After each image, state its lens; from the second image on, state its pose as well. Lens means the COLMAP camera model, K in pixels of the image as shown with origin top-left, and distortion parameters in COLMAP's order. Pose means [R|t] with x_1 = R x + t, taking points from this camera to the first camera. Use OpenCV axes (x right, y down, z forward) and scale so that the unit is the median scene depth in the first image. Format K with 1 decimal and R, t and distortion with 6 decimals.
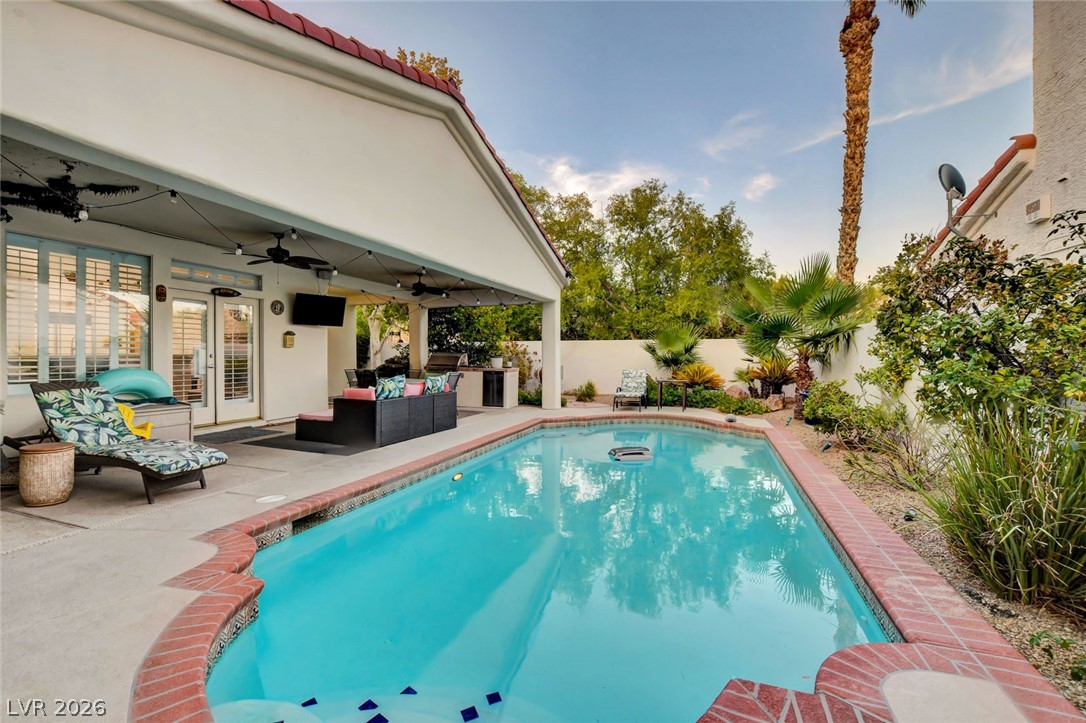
lens RADIAL K [[485.6, 0, 543.7], [0, 485.6, 362.7], [0, 0, 1]] dist [-0.024568, 0.001550]
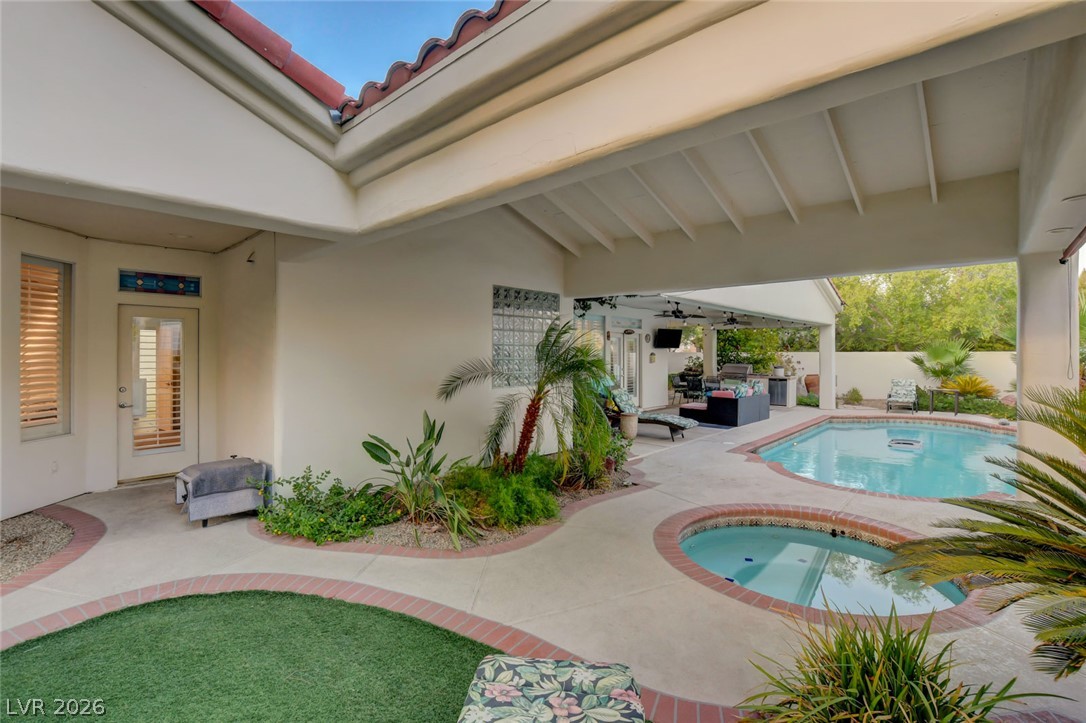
lens RADIAL K [[485.6, 0, 544.3], [0, 485.6, 354.4], [0, 0, 1]] dist [-0.024568, 0.001550]
pose [[0.915904, 0.001362, -0.401396, -0.155094], [-0.007233, 0.999888, -0.013111, -0.026083], [0.401333, 0.014912, 0.915811, -0.448860]]
